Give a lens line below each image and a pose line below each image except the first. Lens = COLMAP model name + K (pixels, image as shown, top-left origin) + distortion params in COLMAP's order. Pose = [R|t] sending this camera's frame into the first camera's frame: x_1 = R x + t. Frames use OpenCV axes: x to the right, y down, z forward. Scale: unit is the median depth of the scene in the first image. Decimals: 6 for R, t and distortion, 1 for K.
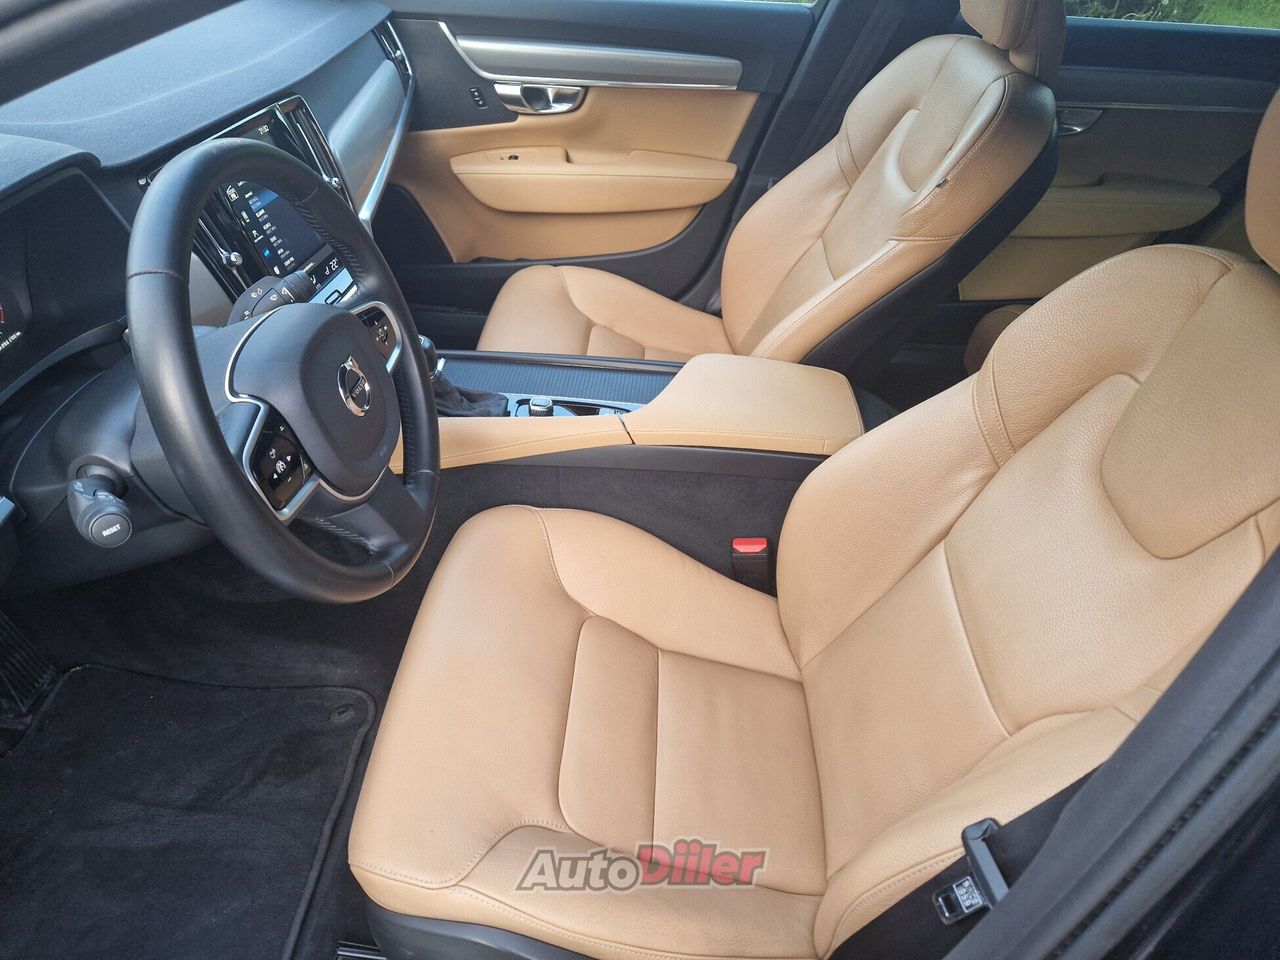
lens RADIAL K [[861.6, 0, 635.0], [0, 861.6, 476.9], [0, 0, 1]] dist [0.061881, -0.051776]
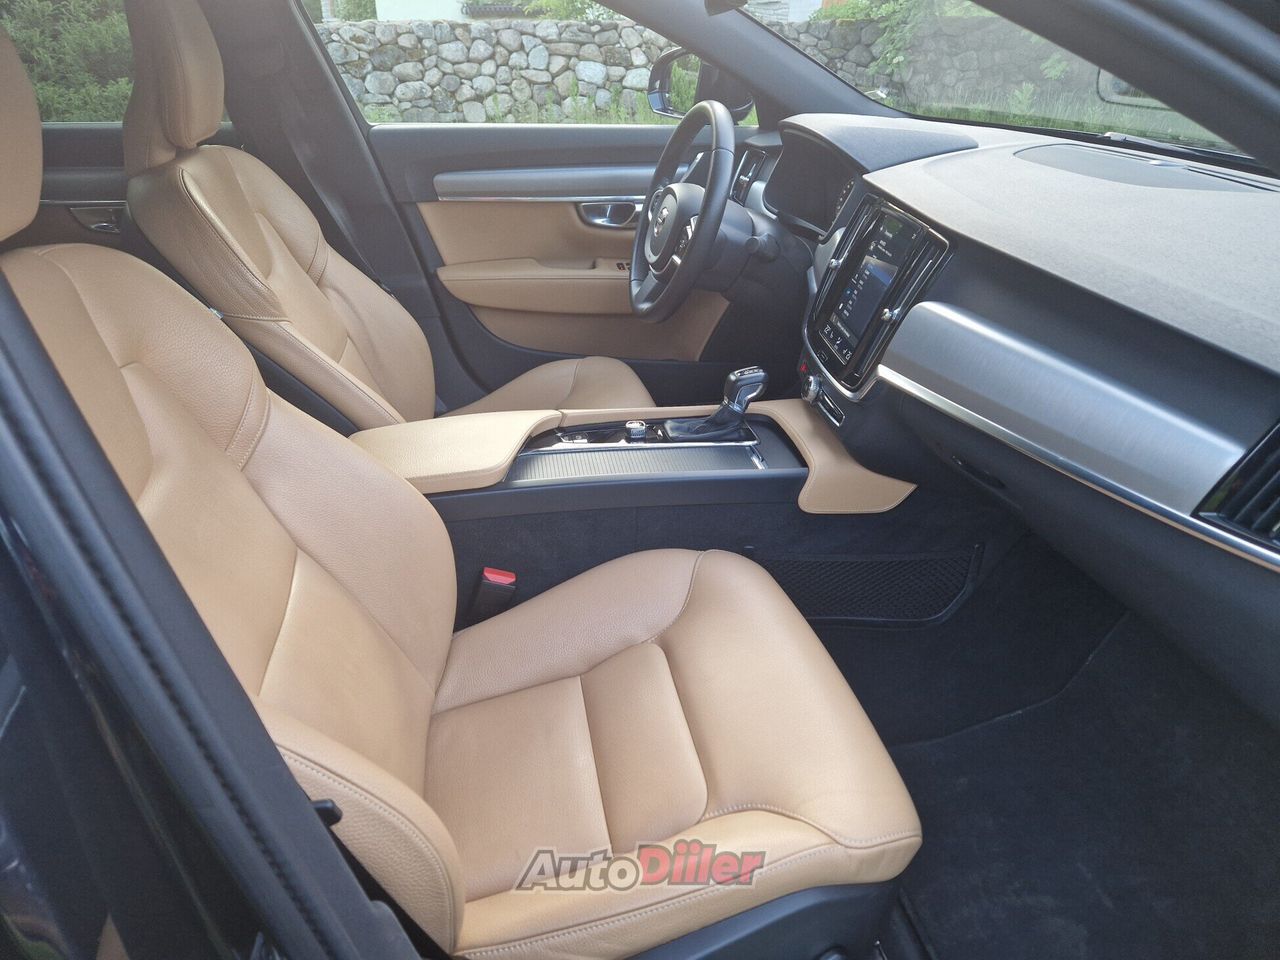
lens RADIAL K [[850.3, 0, 638.9], [0, 850.3, 491.6], [0, 0, 1]] dist [0.071708, -0.062953]
pose [[-0.968299, 0.065313, -0.241105, 0.162458], [-0.196311, 0.397884, 0.896186, -1.038398], [0.154465, 0.915108, -0.372449, 1.463025]]
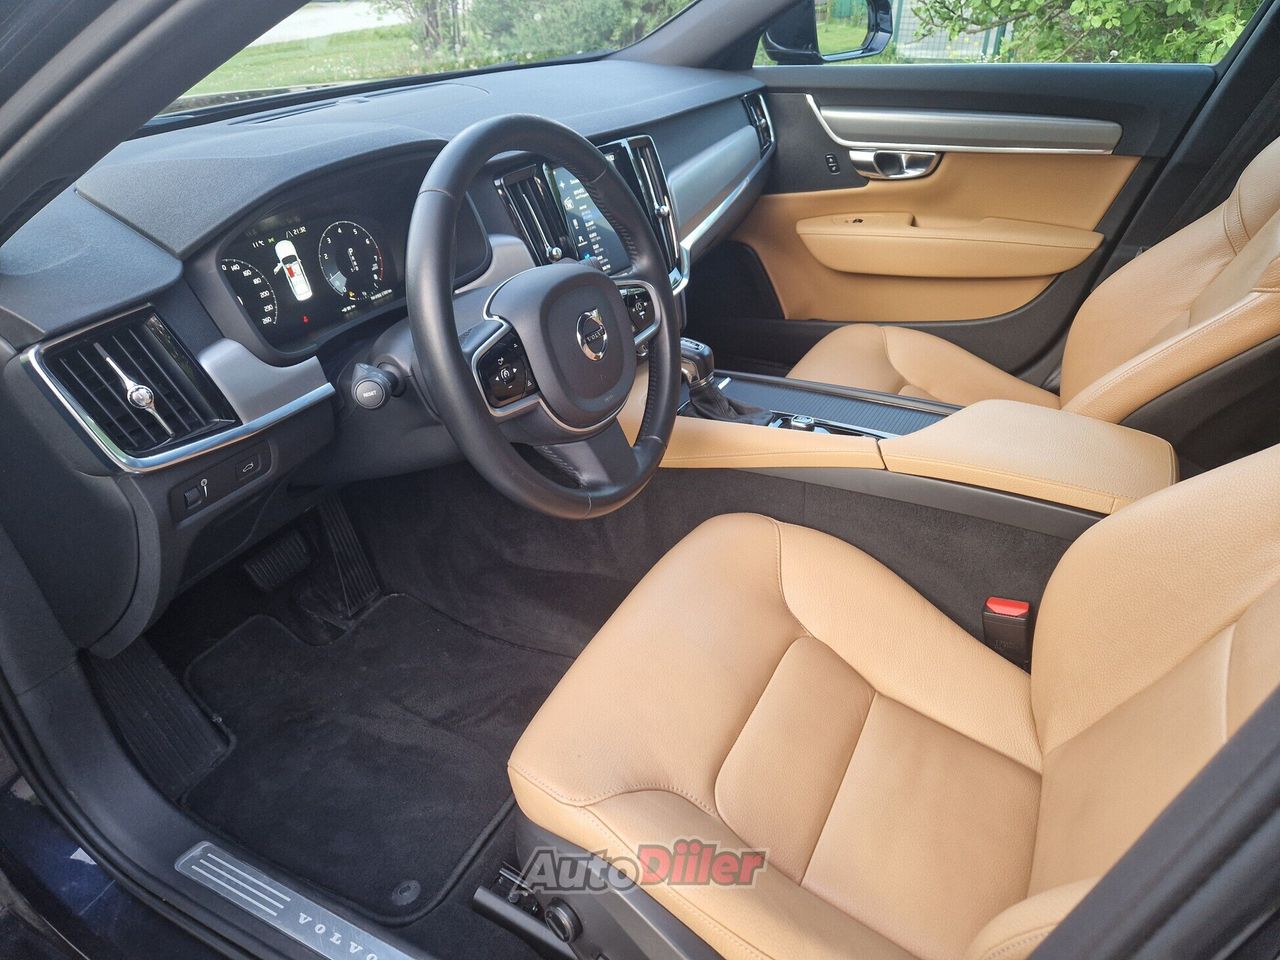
lens RADIAL K [[863.8, 0, 638.6], [0, 863.8, 483.9], [0, 0, 1]] dist [0.081391, -0.079961]
pose [[0.900047, 0.153136, -0.408001, 0.139542], [-0.202723, 0.975887, -0.080923, 0.104708], [0.385771, 0.155546, 0.909388, 0.015653]]
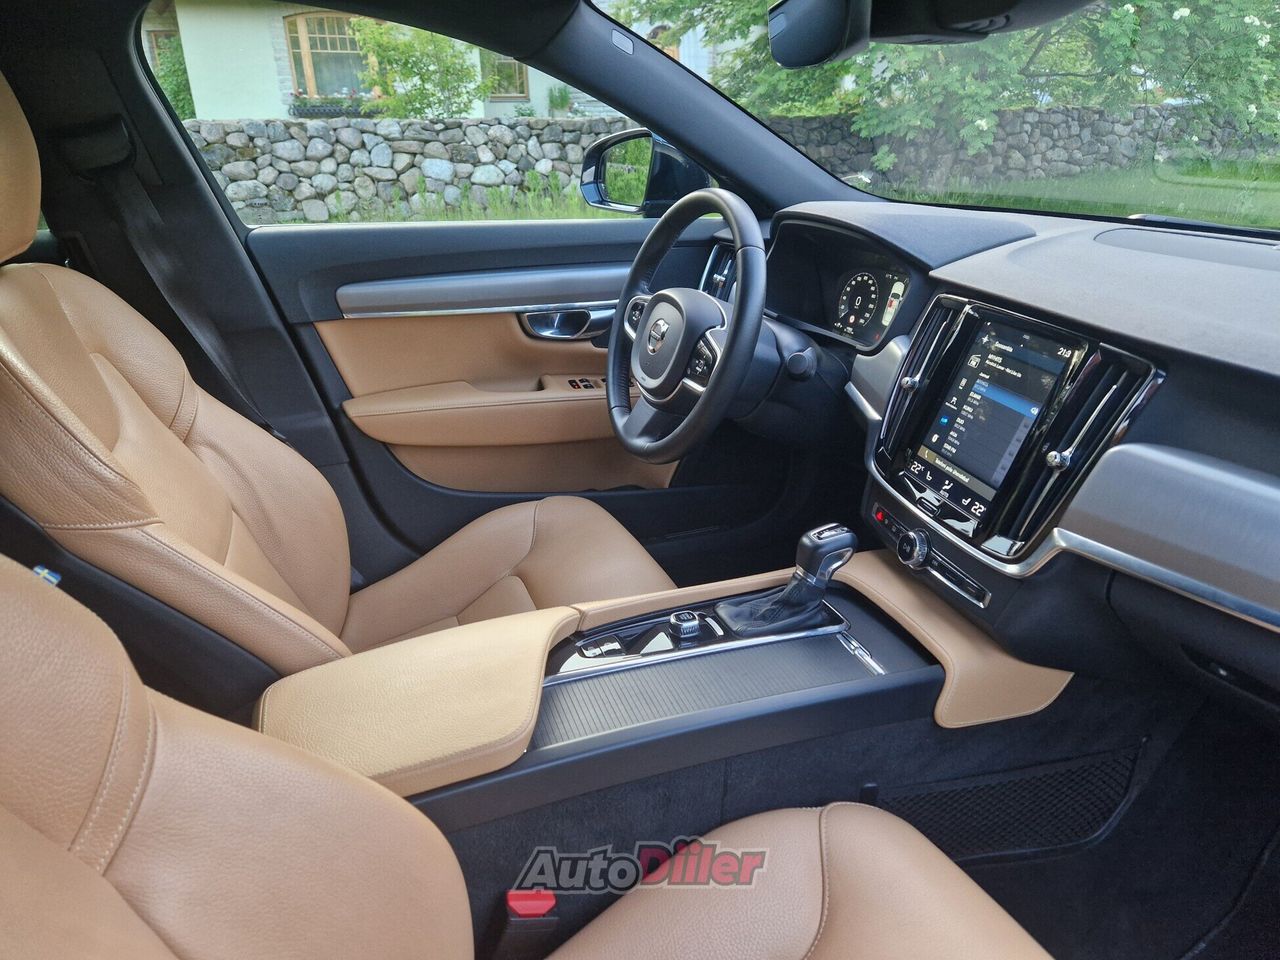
lens RADIAL K [[848.0, 0, 636.1], [0, 848.0, 478.7], [0, 0, 1]] dist [0.084629, -0.082474]
pose [[-0.908144, 0.111147, -0.403635, 0.239611], [-0.296474, 0.509987, 0.807475, -0.773373], [0.295597, 0.852971, -0.430189, 1.187916]]
